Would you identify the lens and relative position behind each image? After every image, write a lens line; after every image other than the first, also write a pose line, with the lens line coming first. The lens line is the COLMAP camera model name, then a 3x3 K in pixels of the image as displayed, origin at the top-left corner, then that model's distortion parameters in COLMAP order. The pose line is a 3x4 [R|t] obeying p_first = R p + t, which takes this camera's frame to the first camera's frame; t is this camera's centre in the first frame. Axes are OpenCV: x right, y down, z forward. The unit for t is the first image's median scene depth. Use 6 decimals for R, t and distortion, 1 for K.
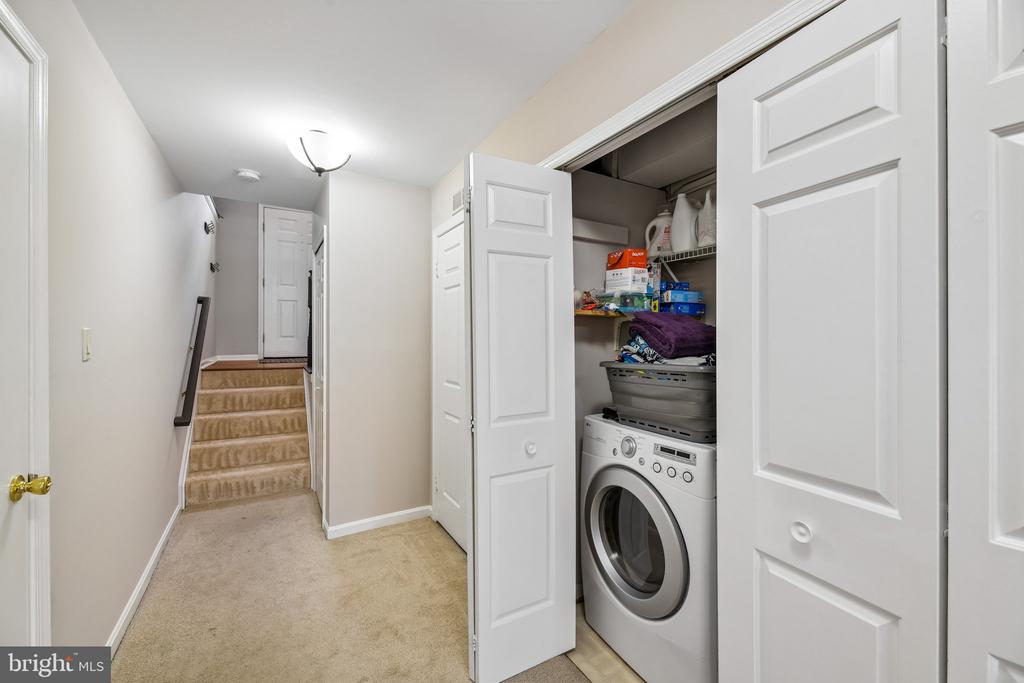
lens RADIAL K [[428.3, 0, 515.2], [0, 428.3, 340.4], [0, 0, 1]] dist [0.013575, -0.002312]
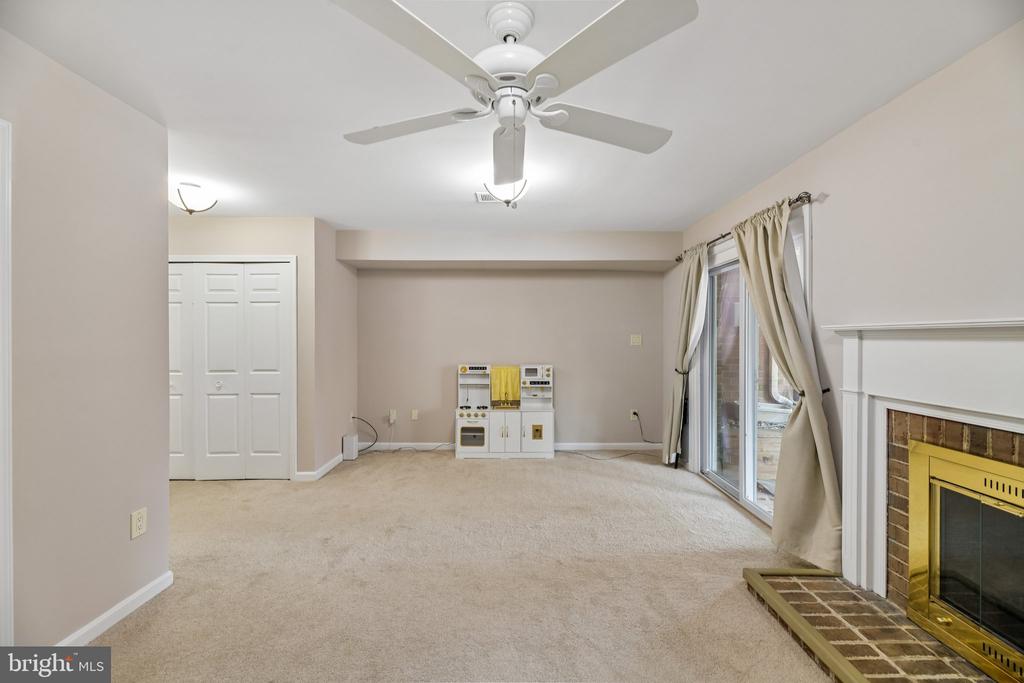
lens RADIAL K [[412.1, 0, 513.7], [0, 412.1, 339.3], [0, 0, 1]] dist [0.007182, -0.003265]
pose [[0.498936, -0.006448, 0.866615, -0.395233], [0.006558, 0.999972, 0.003665, 0.003845], [-0.866614, 0.003855, 0.498965, -1.007555]]
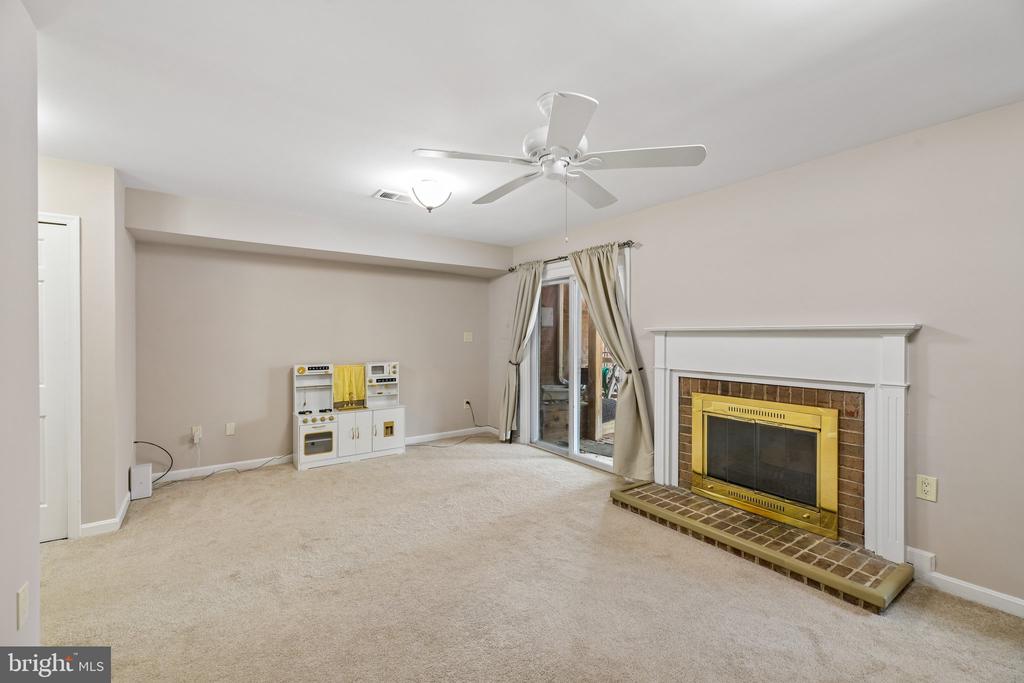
lens RADIAL K [[428.3, 0, 513.9], [0, 428.3, 337.7], [0, 0, 1]] dist [0.013575, -0.002312]
pose [[-0.097607, -0.008689, 0.995187, -0.628326], [0.003436, 0.999953, 0.009068, 0.002207], [-0.995219, 0.004305, -0.097573, -0.668532]]
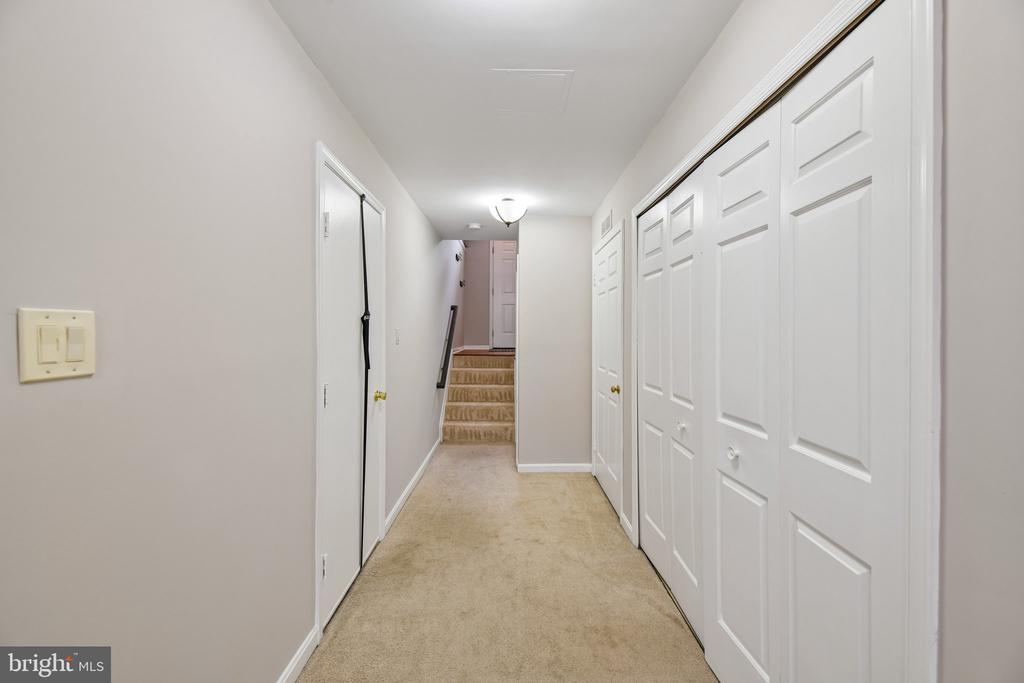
lens RADIAL K [[428.3, 0, 504.0], [0, 428.3, 331.8], [0, 0, 1]] dist [0.013575, -0.002312]
pose [[0.859740, -0.001761, -0.510729, 0.222544], [-0.003345, 0.999953, -0.009079, 0.003859], [0.510721, 0.009514, 0.859694, -0.226479]]
